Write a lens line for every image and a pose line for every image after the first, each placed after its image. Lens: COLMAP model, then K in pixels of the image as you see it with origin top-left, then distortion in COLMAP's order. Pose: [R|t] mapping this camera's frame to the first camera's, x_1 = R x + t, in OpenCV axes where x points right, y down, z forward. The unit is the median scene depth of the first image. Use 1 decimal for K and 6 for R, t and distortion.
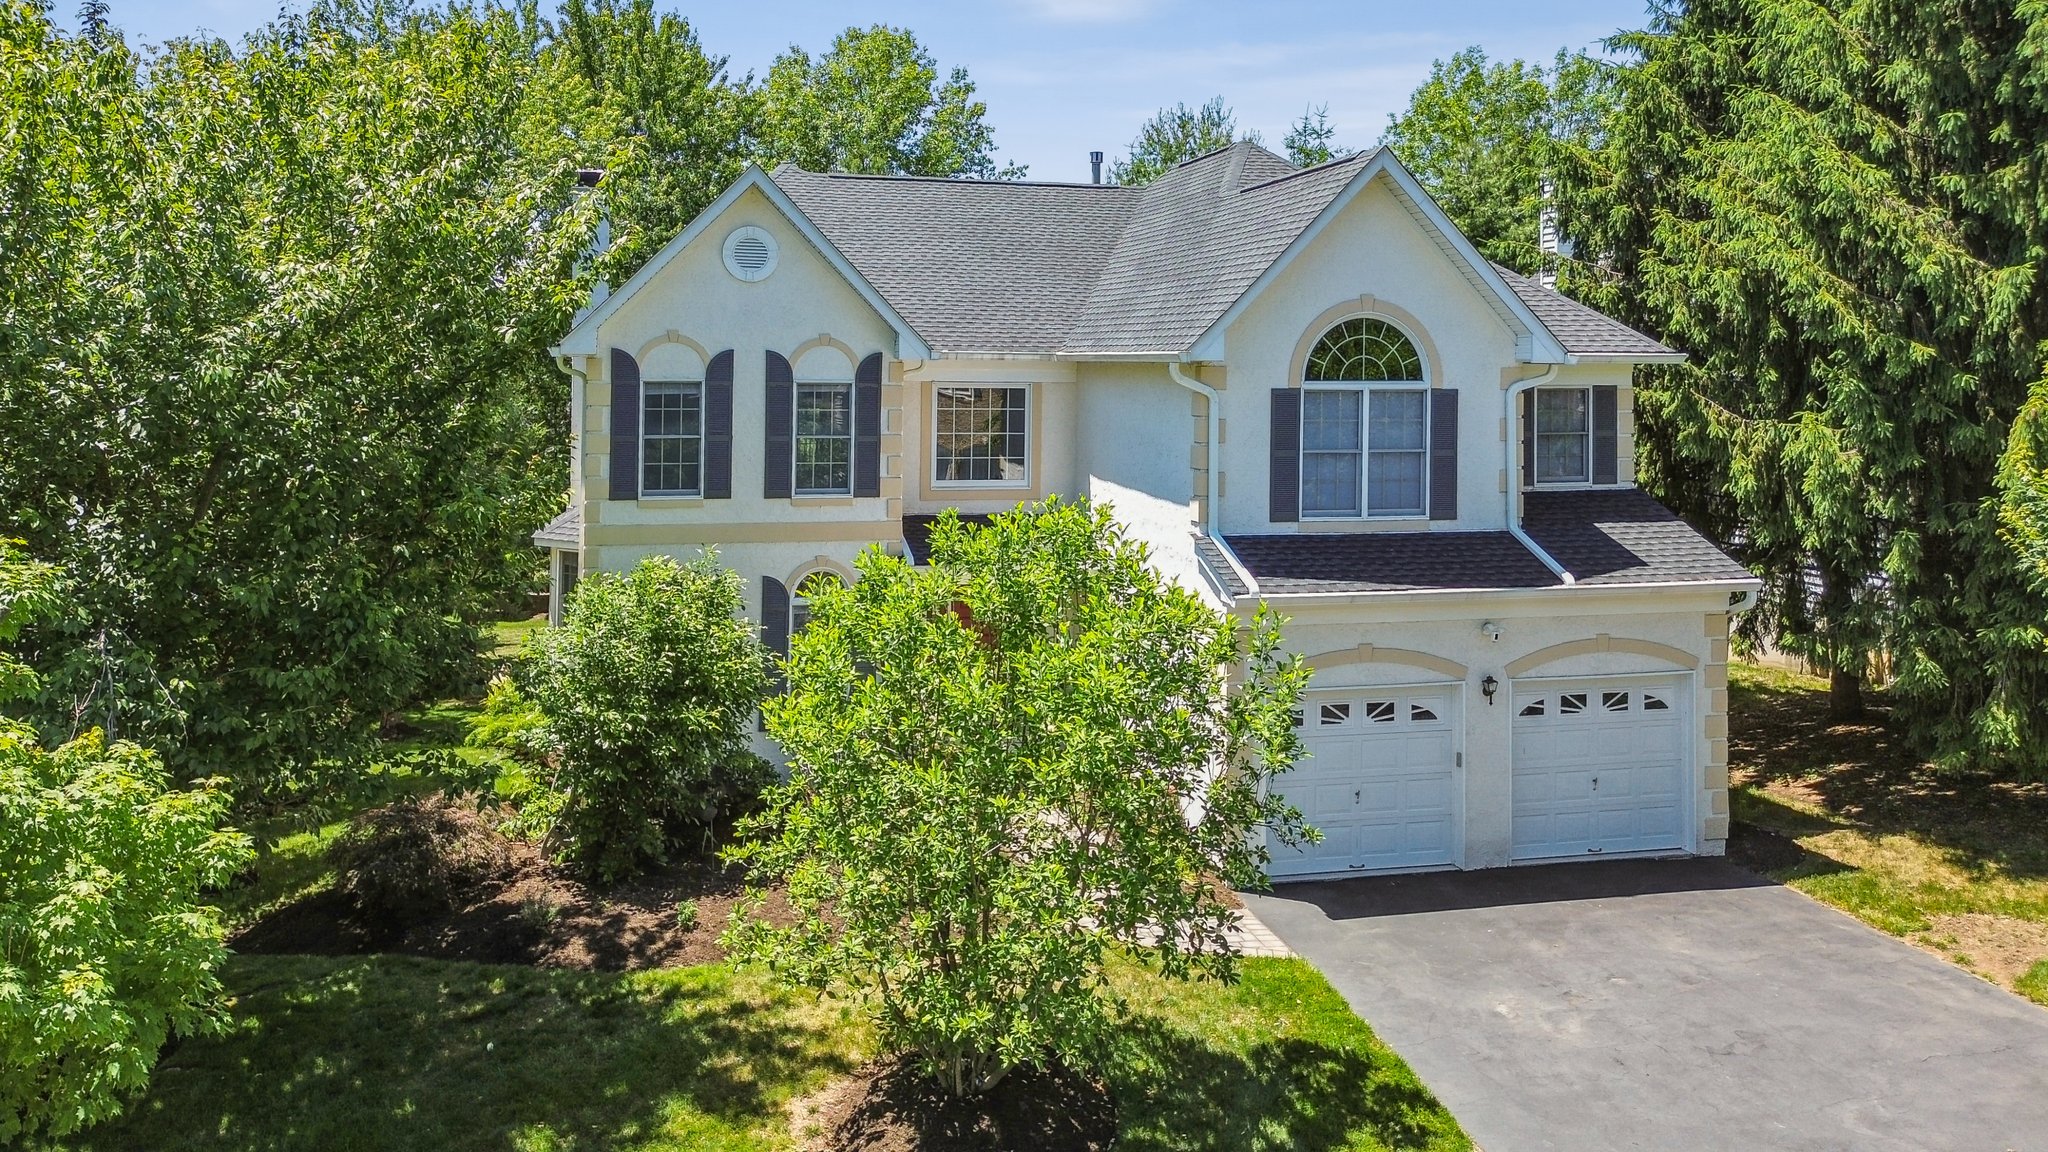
lens RADIAL K [[1516.1, 0, 1027.5], [0, 1516.1, 426.9], [0, 0, 1]] dist [0.019206, 0.000824]
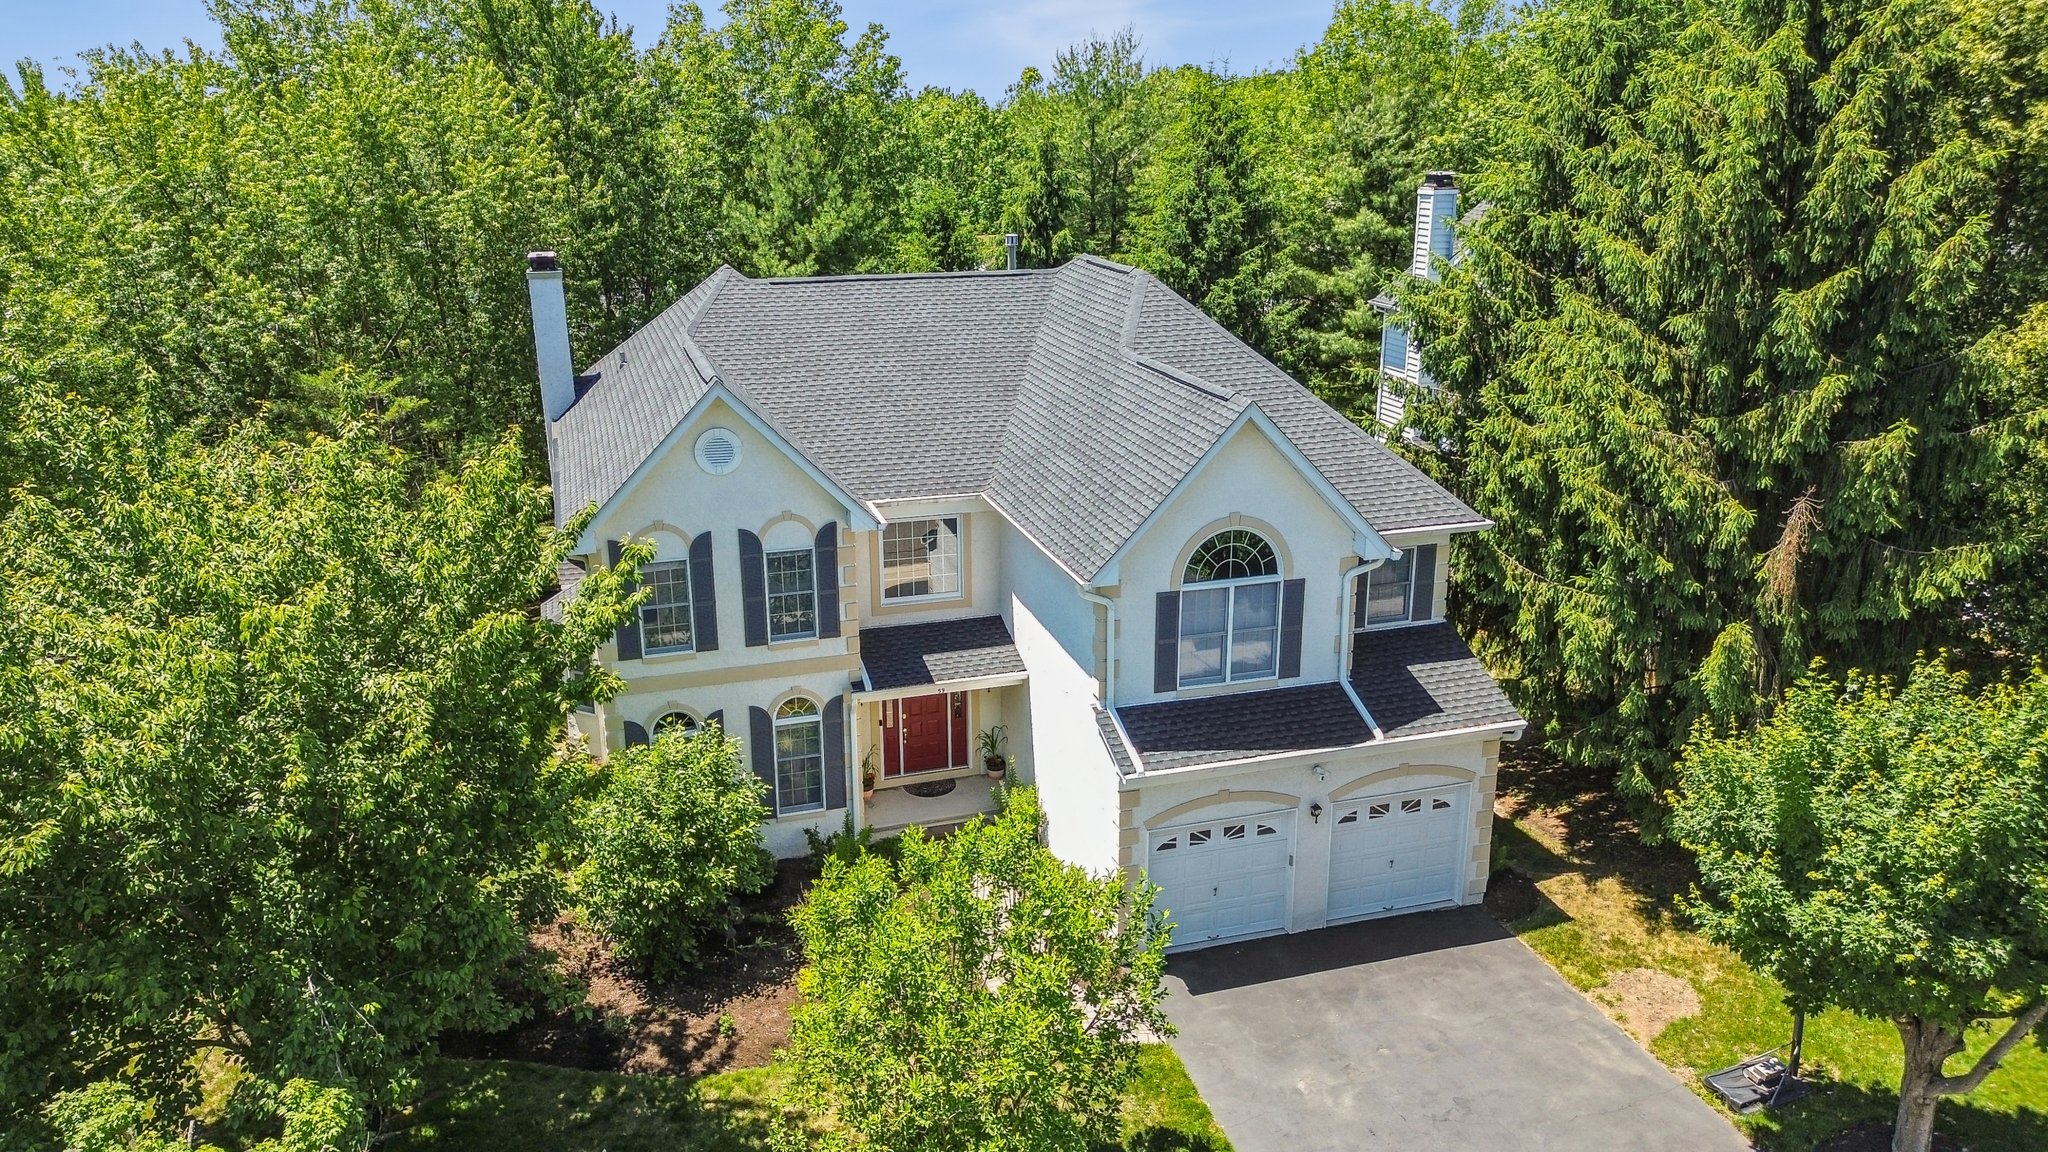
lens RADIAL K [[1411.9, 0, 1036.1], [0, 1411.9, 675.4], [0, 0, 1]] dist [0.032943, 0.000675]
pose [[0.998033, -0.030883, 0.054551, -0.003617], [0.011632, 0.946346, 0.322946, -0.333540], [-0.061597, -0.321676, 0.944844, -0.110686]]
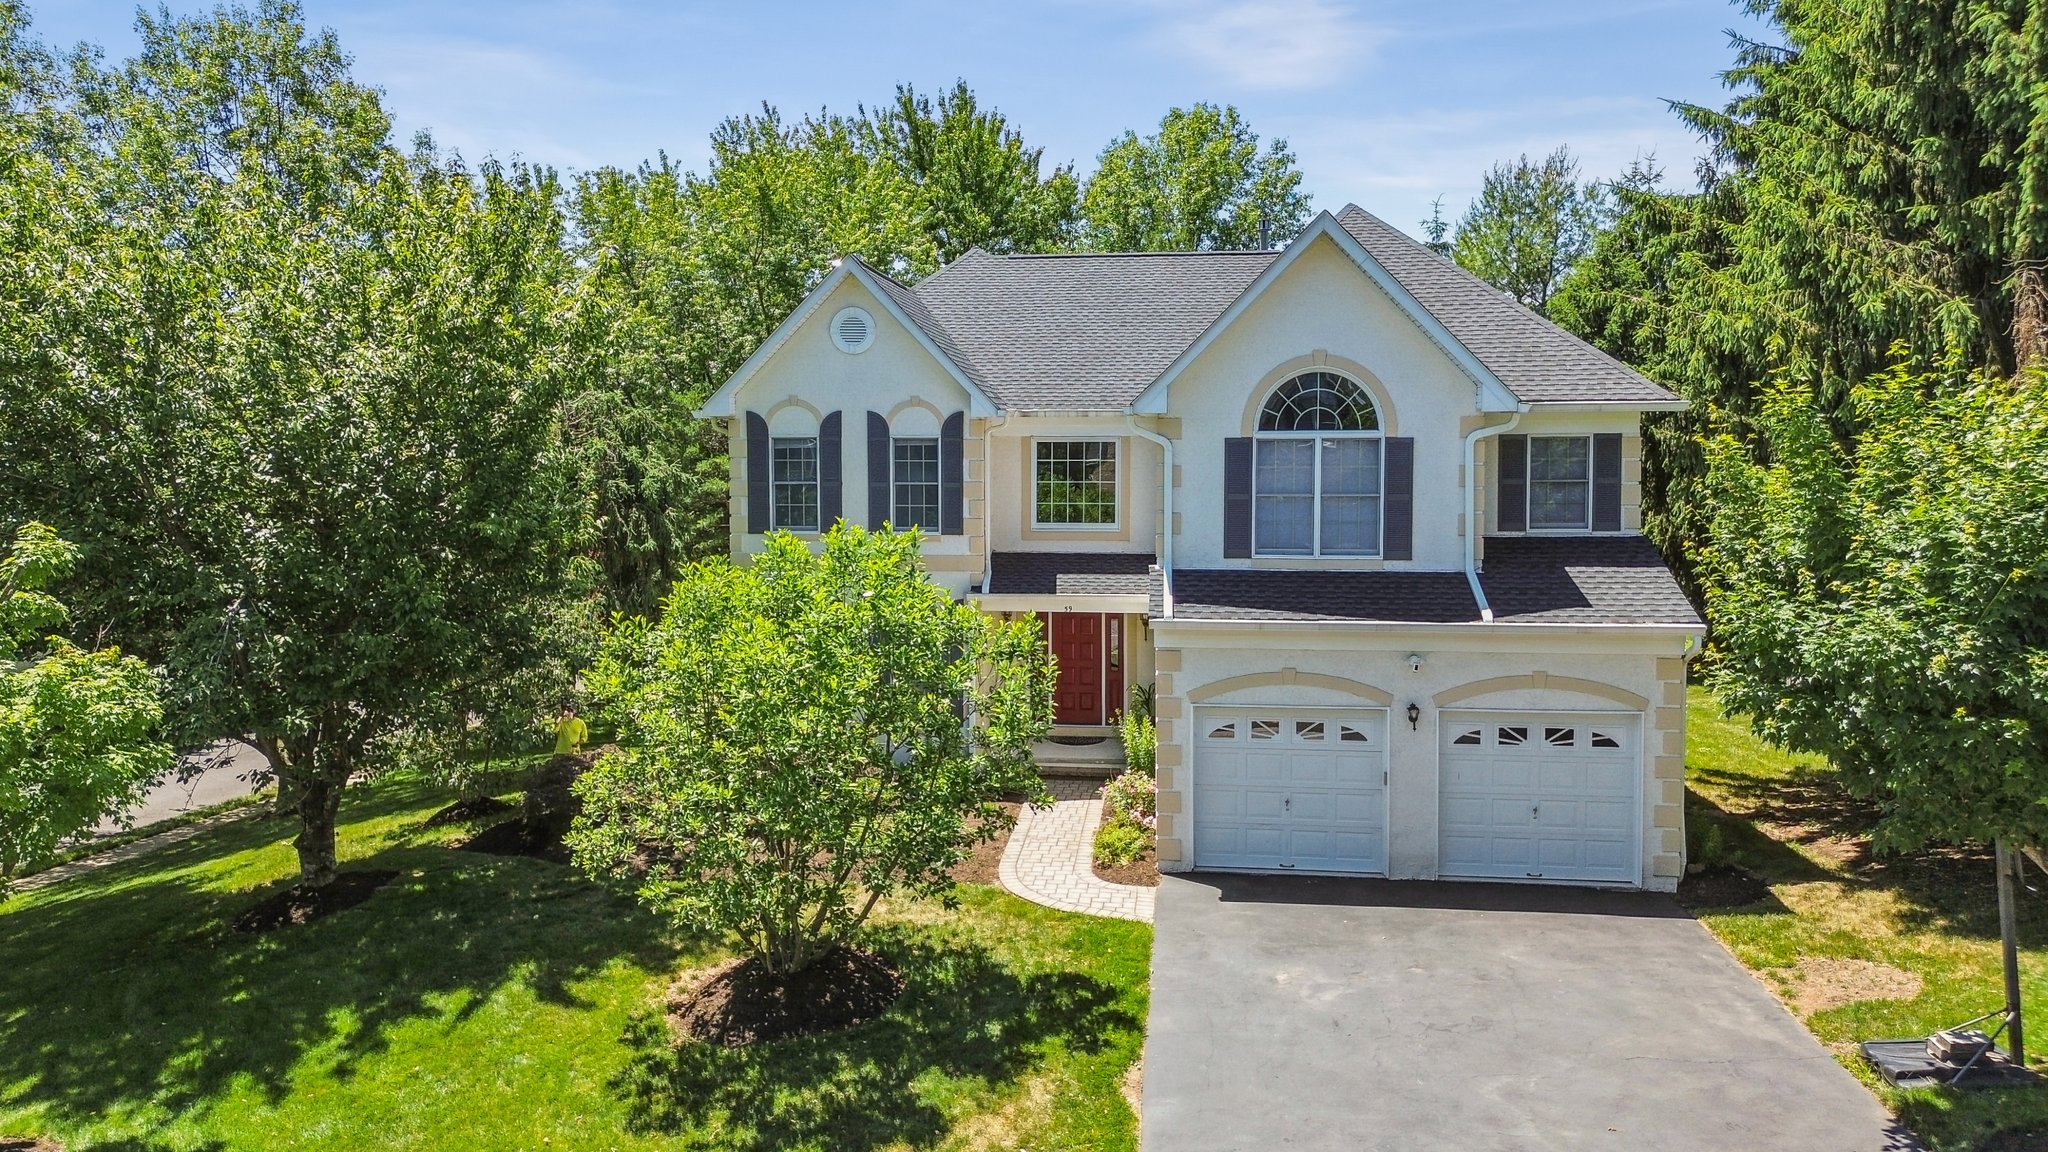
lens RADIAL K [[1485.1, 0, 1024.0], [0, 1485.1, 576.0], [0, 0, 1]] dist [0.034065, -0.000982]
pose [[0.940244, 0.023676, -0.339678, 0.390276], [-0.004933, 0.998422, 0.055936, 0.015305], [0.340466, -0.050918, 0.938877, -0.079580]]
